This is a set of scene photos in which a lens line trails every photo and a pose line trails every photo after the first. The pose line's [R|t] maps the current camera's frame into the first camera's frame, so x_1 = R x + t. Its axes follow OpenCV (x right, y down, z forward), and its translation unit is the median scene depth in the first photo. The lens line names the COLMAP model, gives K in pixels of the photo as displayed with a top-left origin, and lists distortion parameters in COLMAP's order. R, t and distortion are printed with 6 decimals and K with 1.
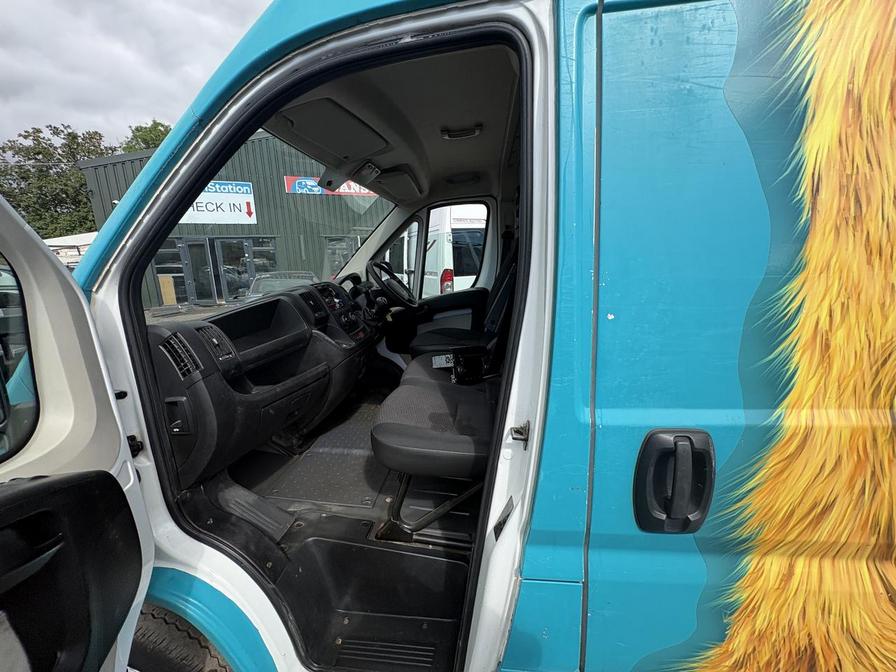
lens RADIAL K [[361.5, 0, 448.3], [0, 361.5, 337.4], [0, 0, 1]] dist [-0.003813, 0.001704]
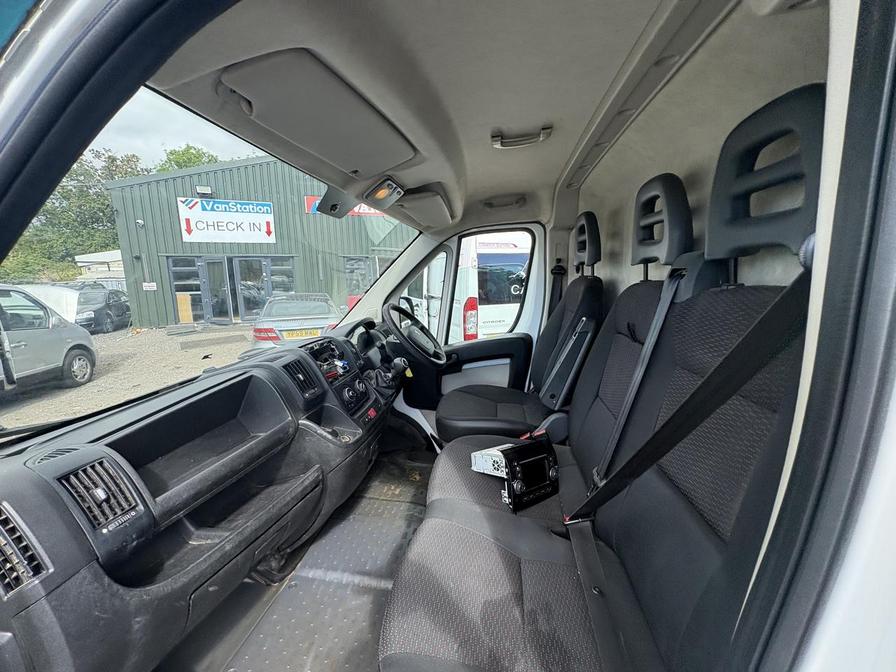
lens RADIAL K [[361.5, 0, 451.7], [0, 361.5, 335.0], [0, 0, 1]] dist [-0.003813, 0.001704]
pose [[0.999306, 0.015917, -0.033665, -0.043930], [-0.017725, 0.998378, -0.054110, -0.094322], [0.032749, 0.054669, 0.997967, 0.205014]]
